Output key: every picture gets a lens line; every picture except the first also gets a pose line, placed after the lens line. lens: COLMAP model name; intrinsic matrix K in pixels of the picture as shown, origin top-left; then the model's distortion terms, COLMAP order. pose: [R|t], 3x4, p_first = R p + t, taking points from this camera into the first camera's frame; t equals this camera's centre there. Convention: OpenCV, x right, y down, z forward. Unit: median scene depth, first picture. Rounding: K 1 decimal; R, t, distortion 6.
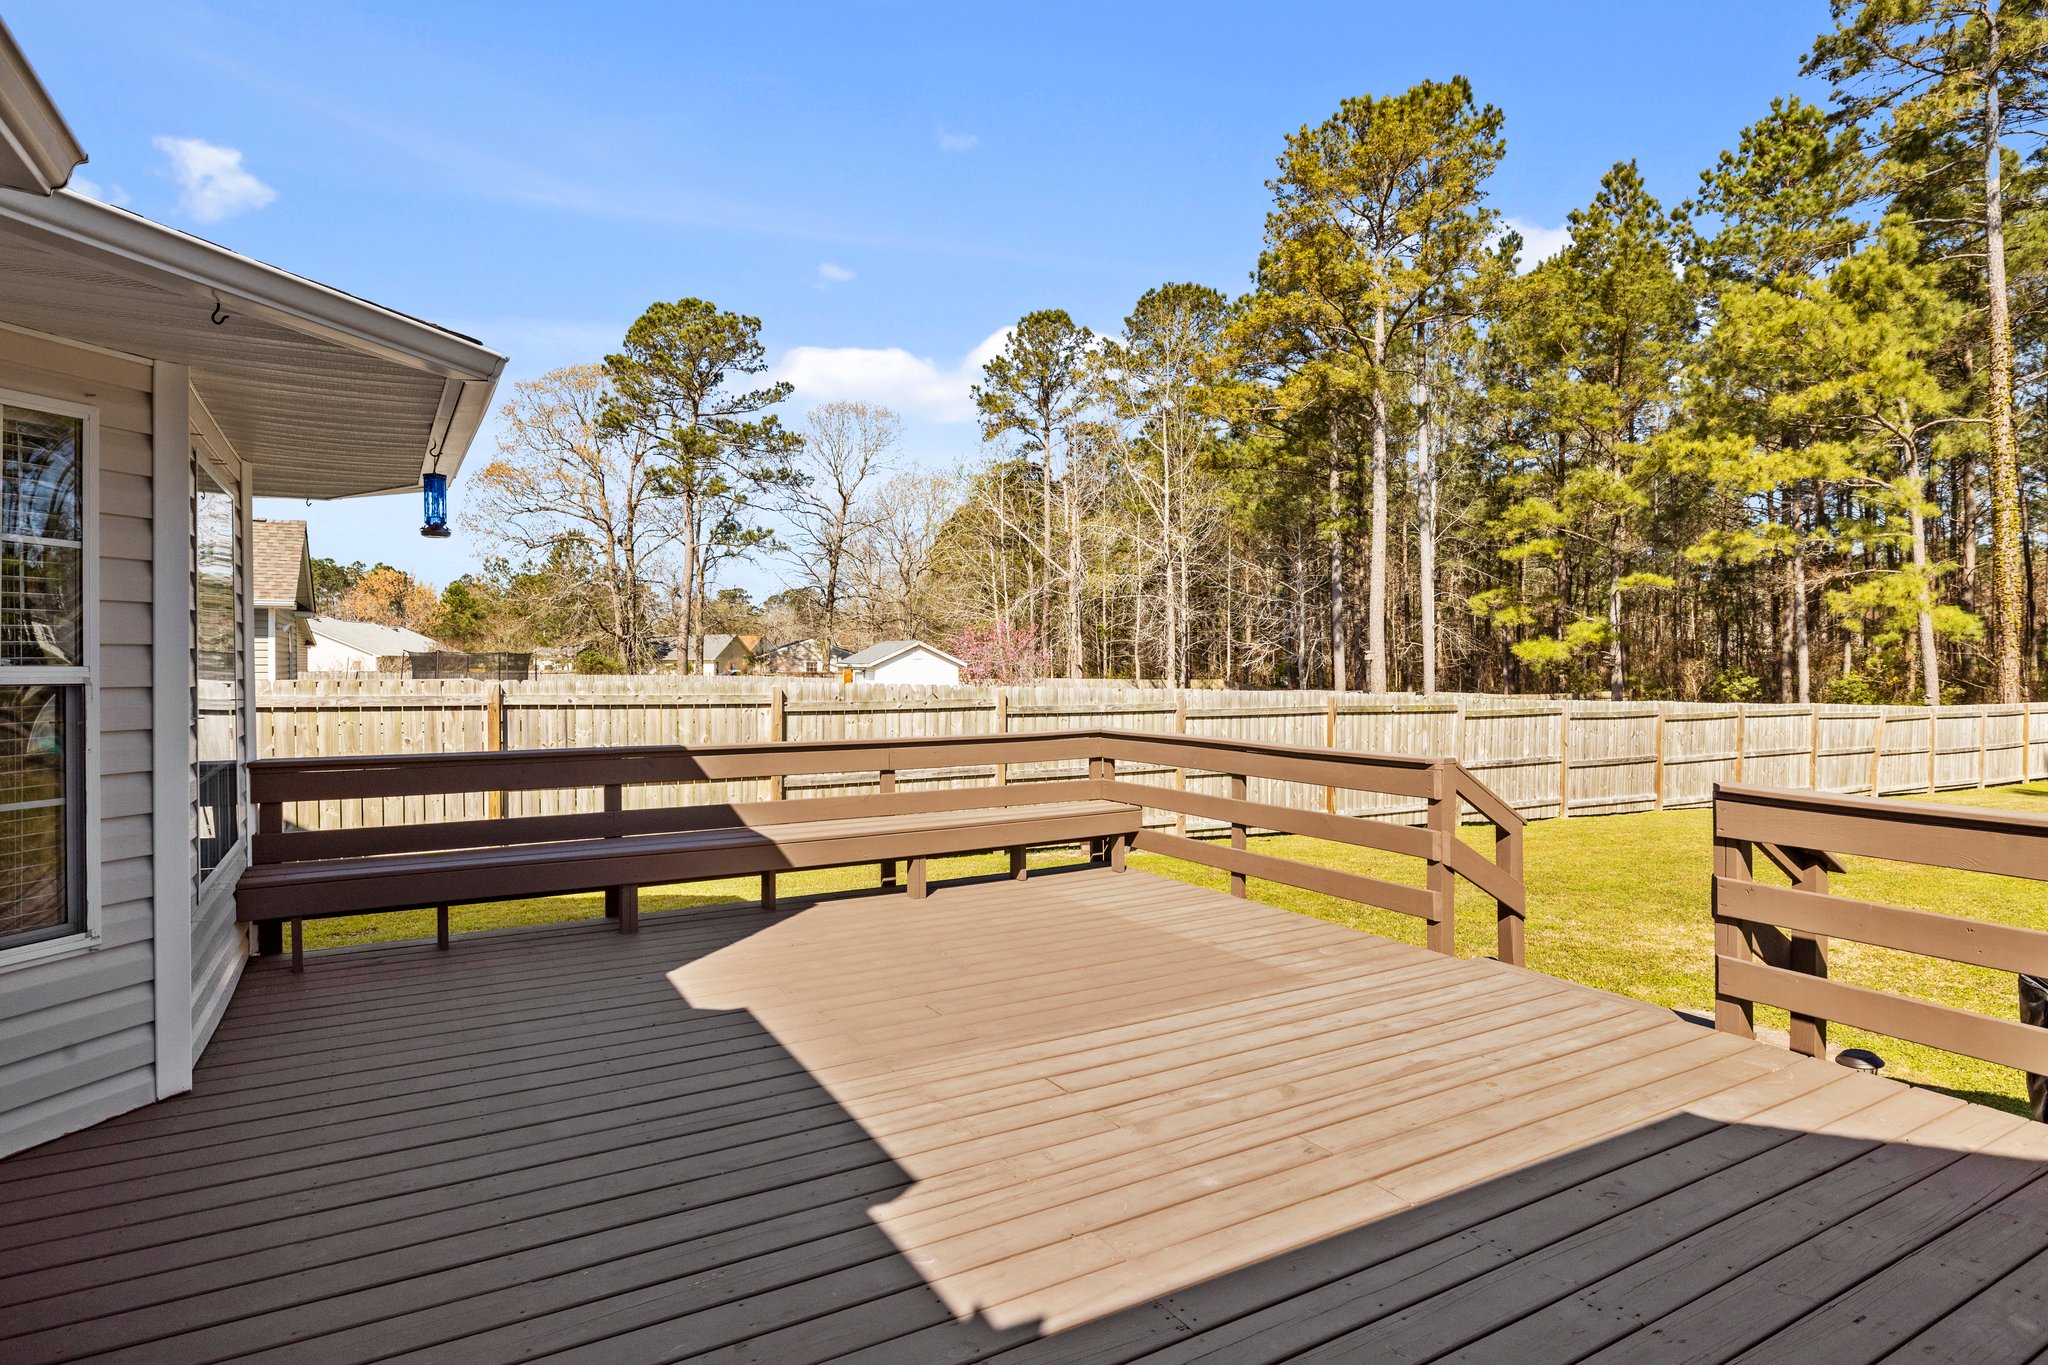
lens RADIAL K [[1098.9, 0, 1022.1], [0, 1098.9, 679.7], [0, 0, 1]] dist [0.001384, -0.001469]
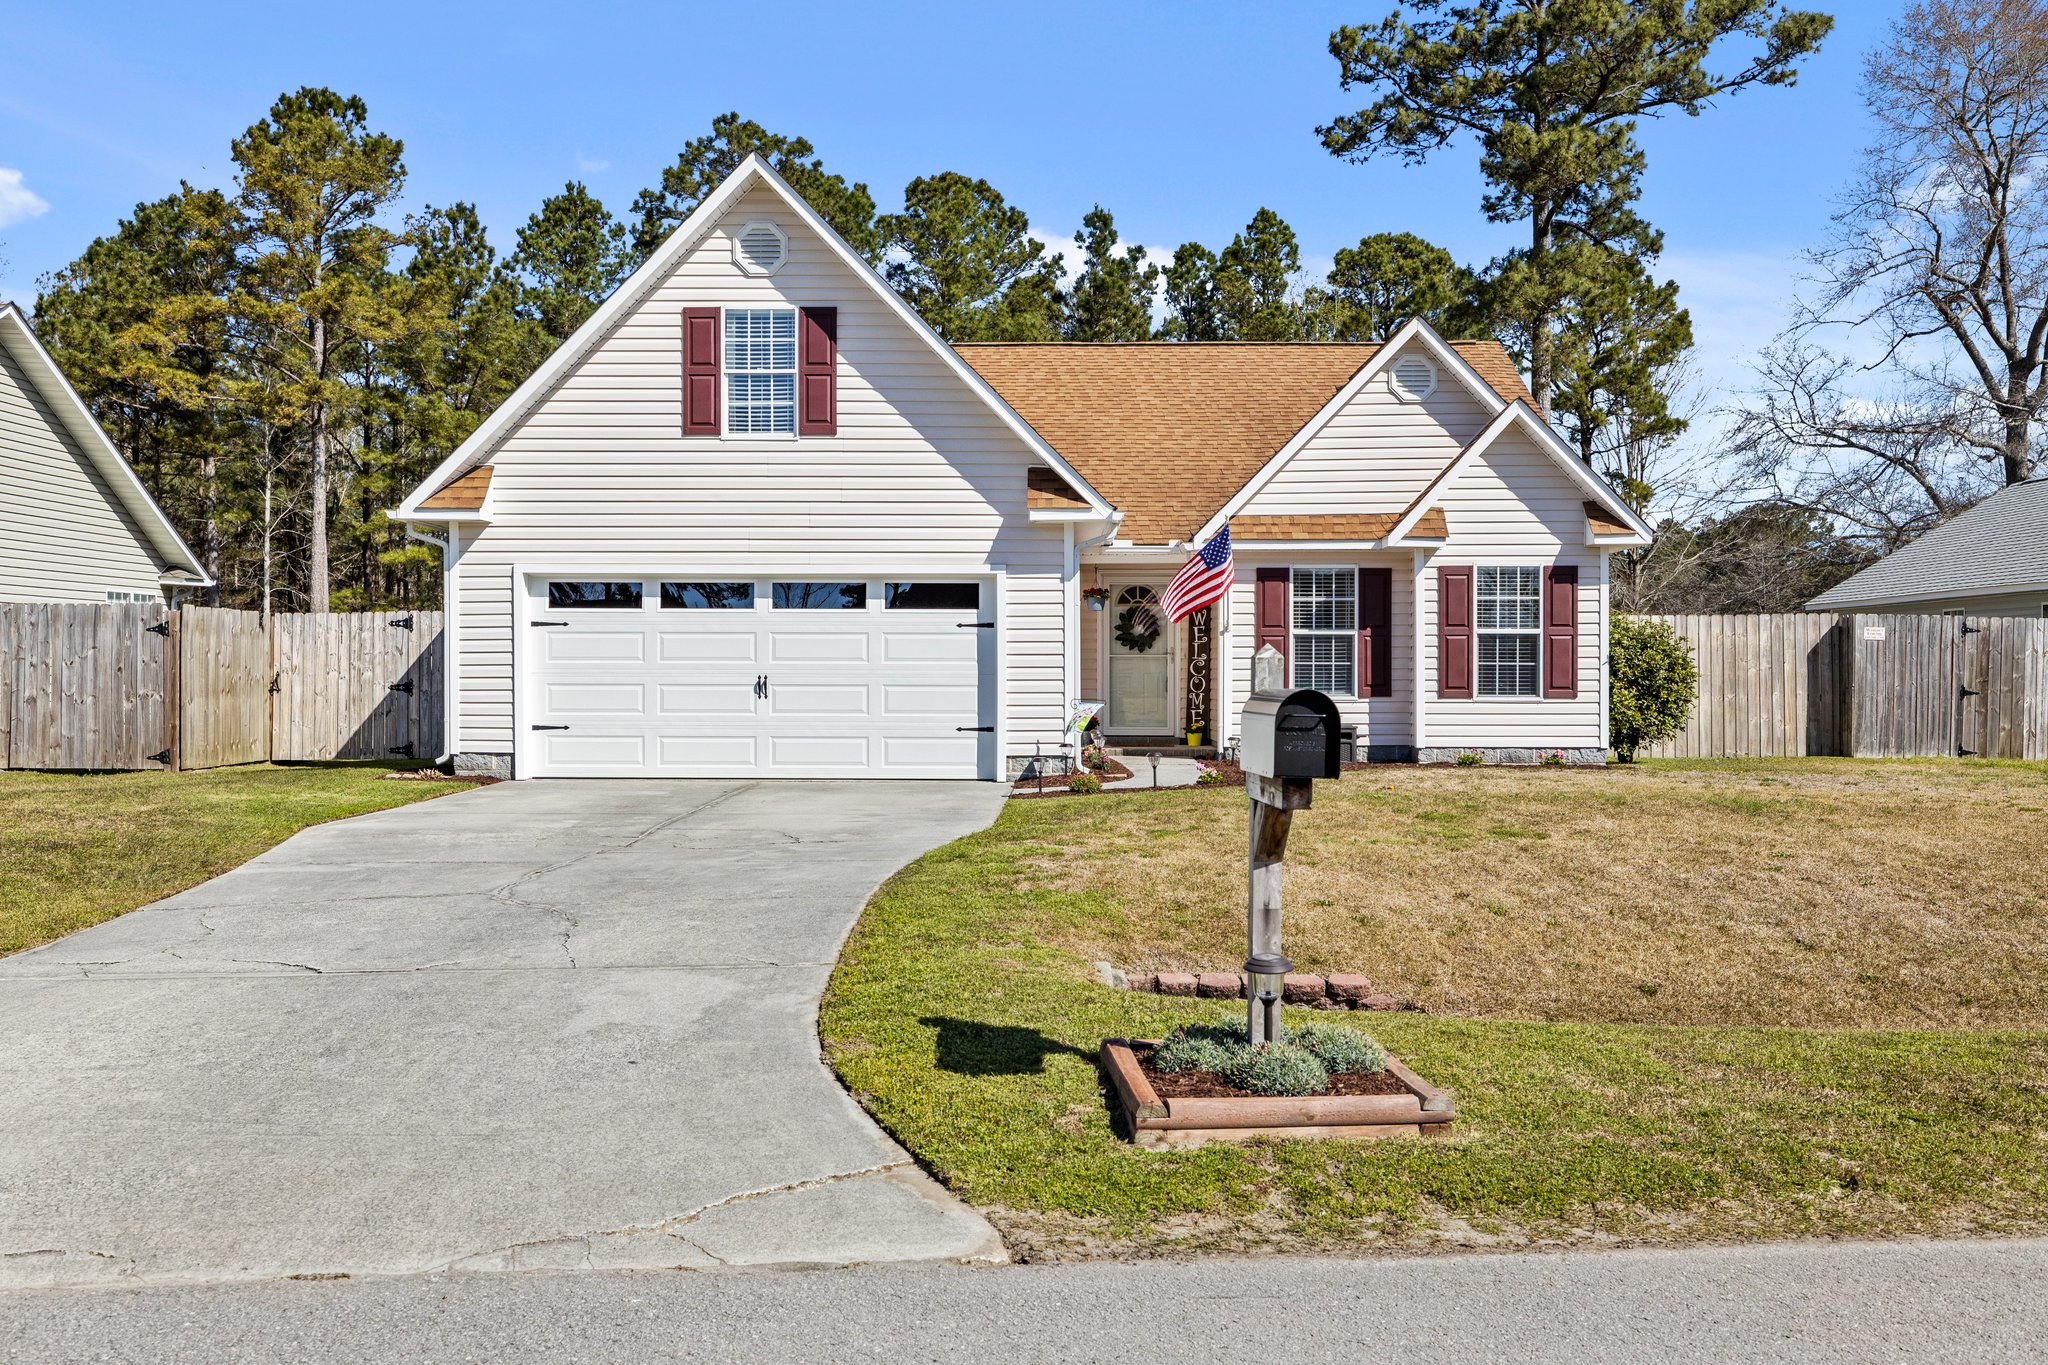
lens RADIAL K [[1753.5, 0, 989.8], [0, 1753.5, 717.9], [0, 0, 1]] dist [-0.001768, 0.024891]
pose [[0.525079, -0.021354, 0.850786, -0.883781], [0.012888, 0.999770, 0.017140, 0.021728], [-0.850956, 0.001965, 0.525233, -0.471245]]
